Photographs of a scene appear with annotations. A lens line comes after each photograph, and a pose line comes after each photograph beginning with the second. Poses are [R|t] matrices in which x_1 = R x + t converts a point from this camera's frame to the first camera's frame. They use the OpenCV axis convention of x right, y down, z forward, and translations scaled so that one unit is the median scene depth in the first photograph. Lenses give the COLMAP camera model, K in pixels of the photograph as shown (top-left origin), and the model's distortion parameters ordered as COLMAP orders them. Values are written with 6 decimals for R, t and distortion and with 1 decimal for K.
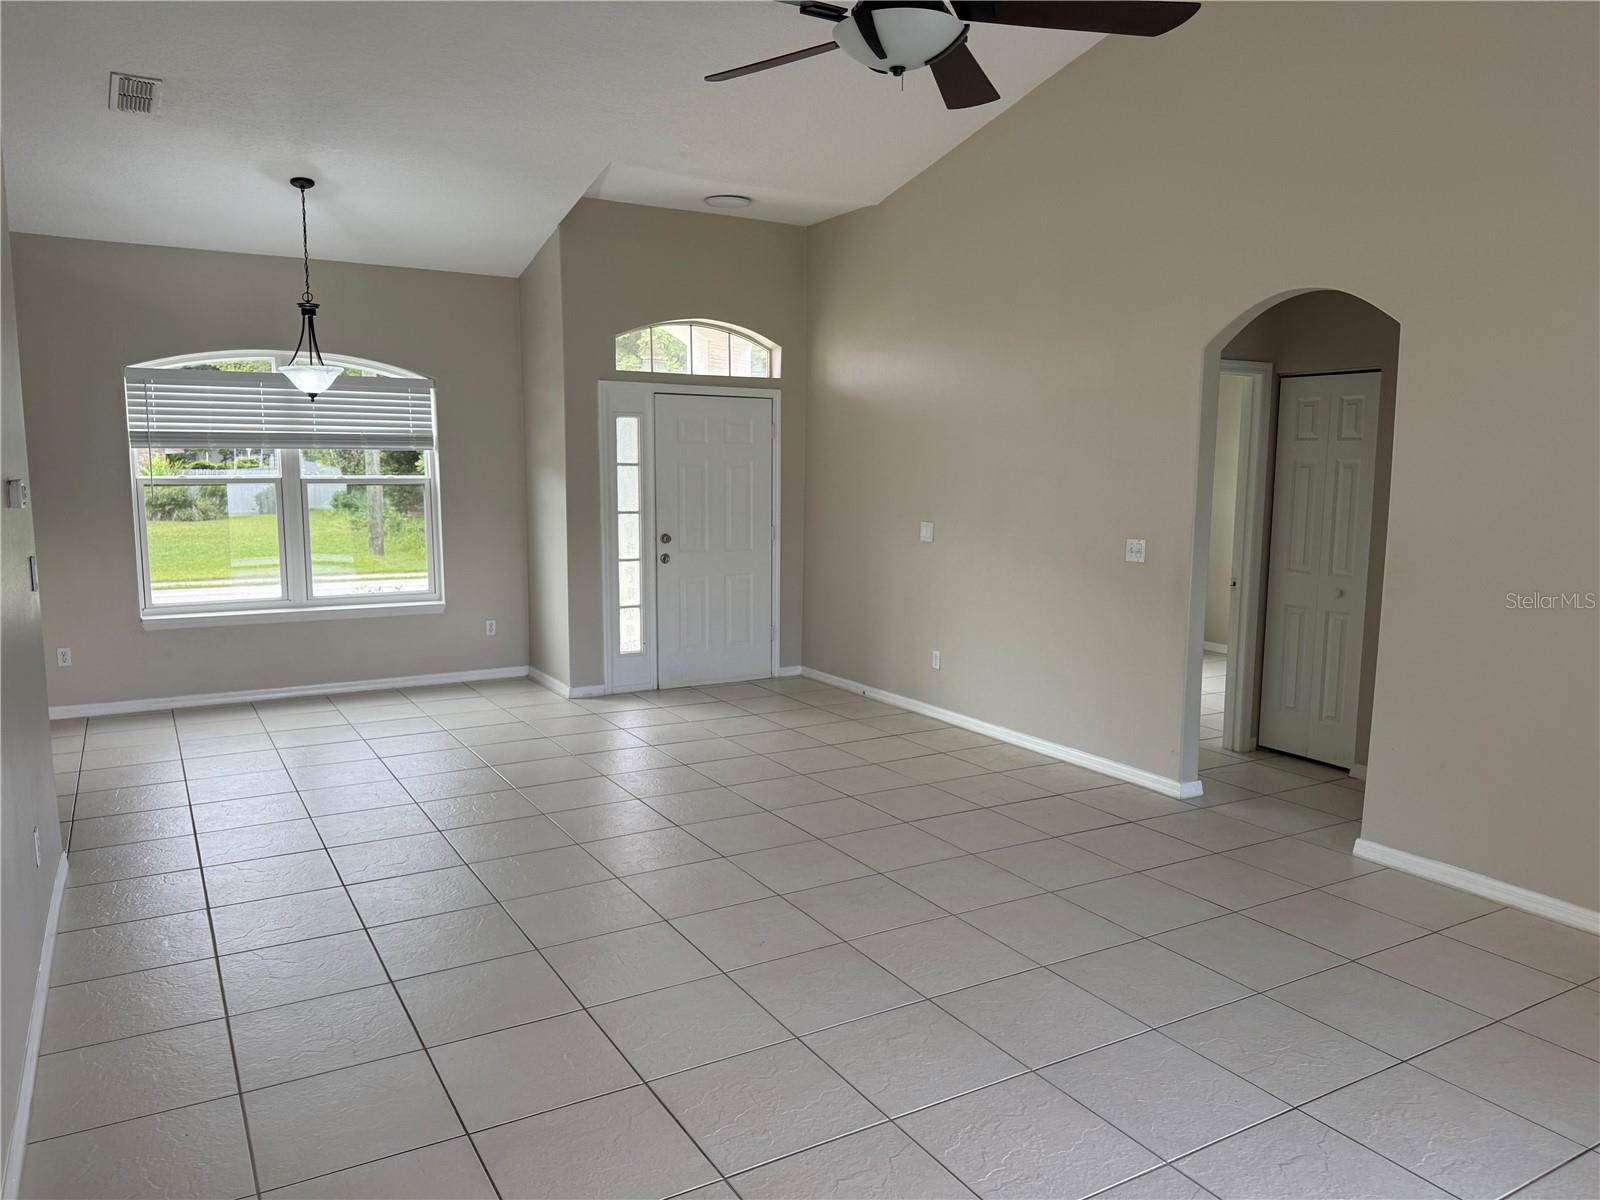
lens RADIAL K [[1125.2, 0, 800.0], [0, 1125.2, 600.0], [0, 0, 1]] dist [0.023982, -0.022207]
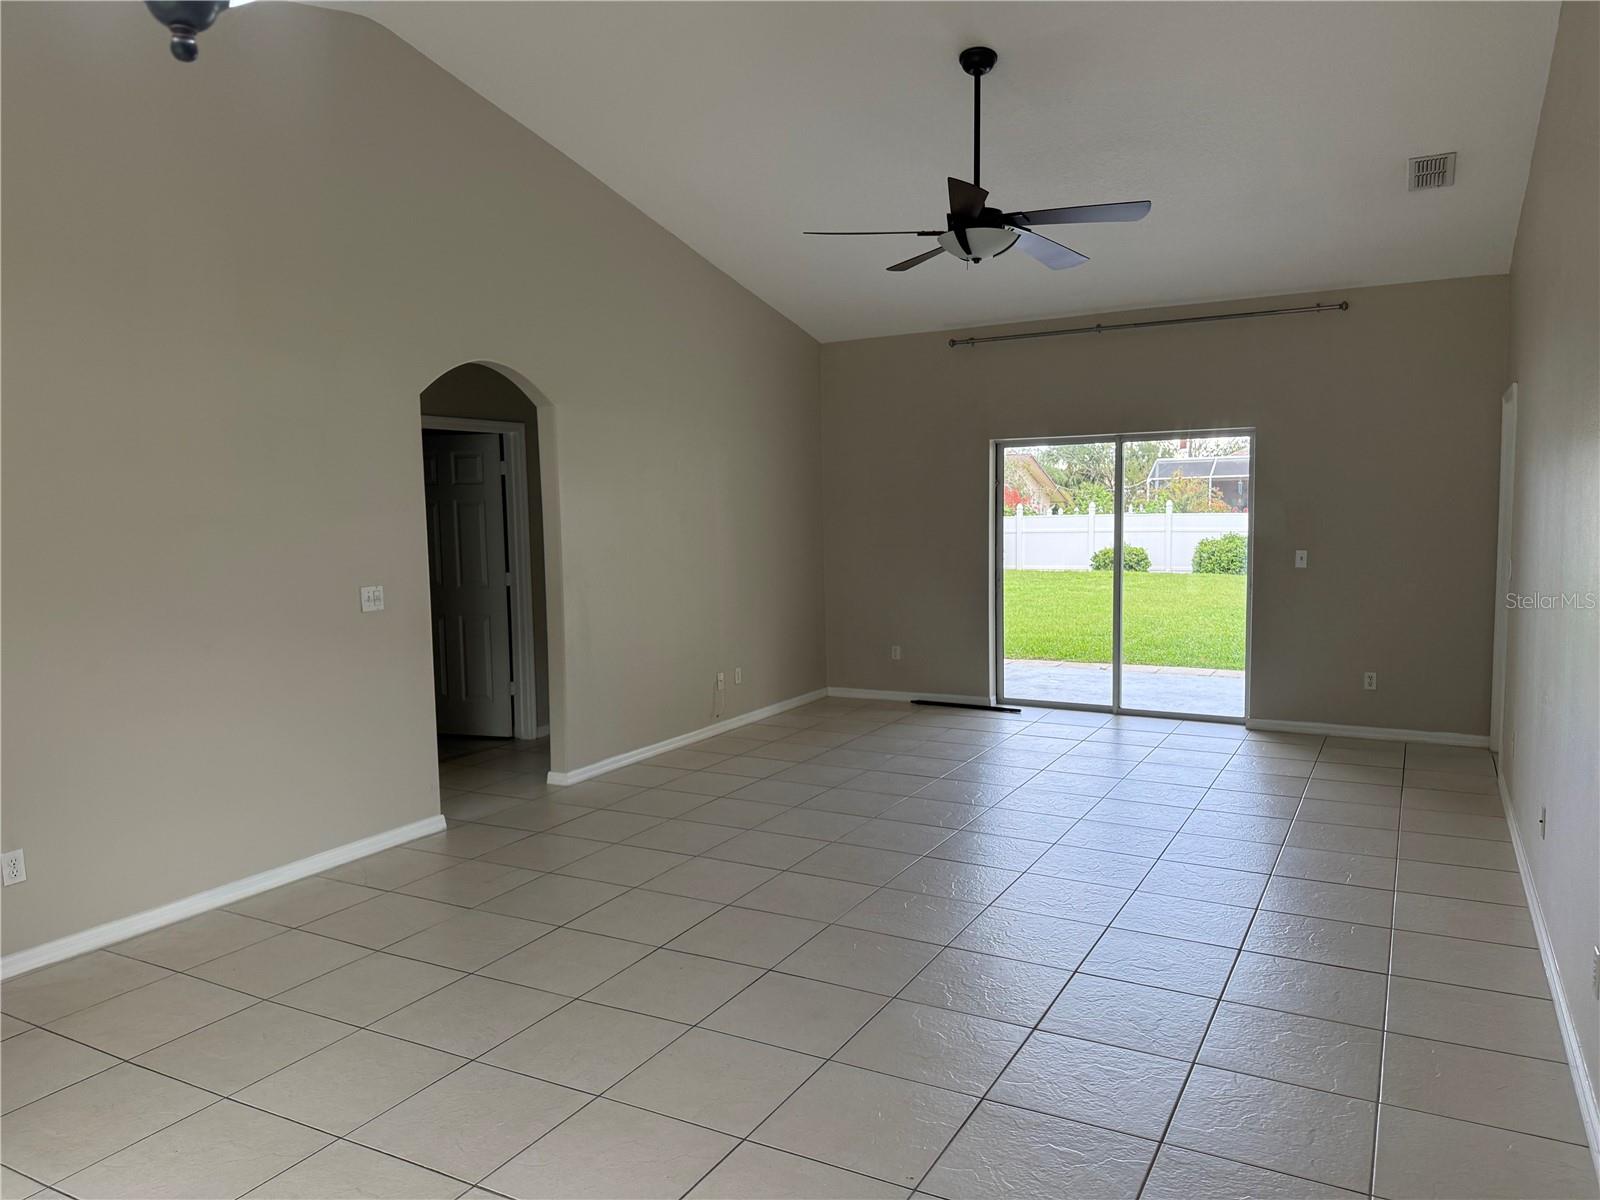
lens RADIAL K [[1125.2, 0, 800.0], [0, 1125.2, 600.0], [0, 0, 1]] dist [0.023982, -0.022207]
pose [[-0.516452, -0.069249, 0.853512, -0.678778], [0.118838, 0.981284, 0.151524, -0.142581], [-0.848030, 0.179684, -0.498556, 1.172418]]
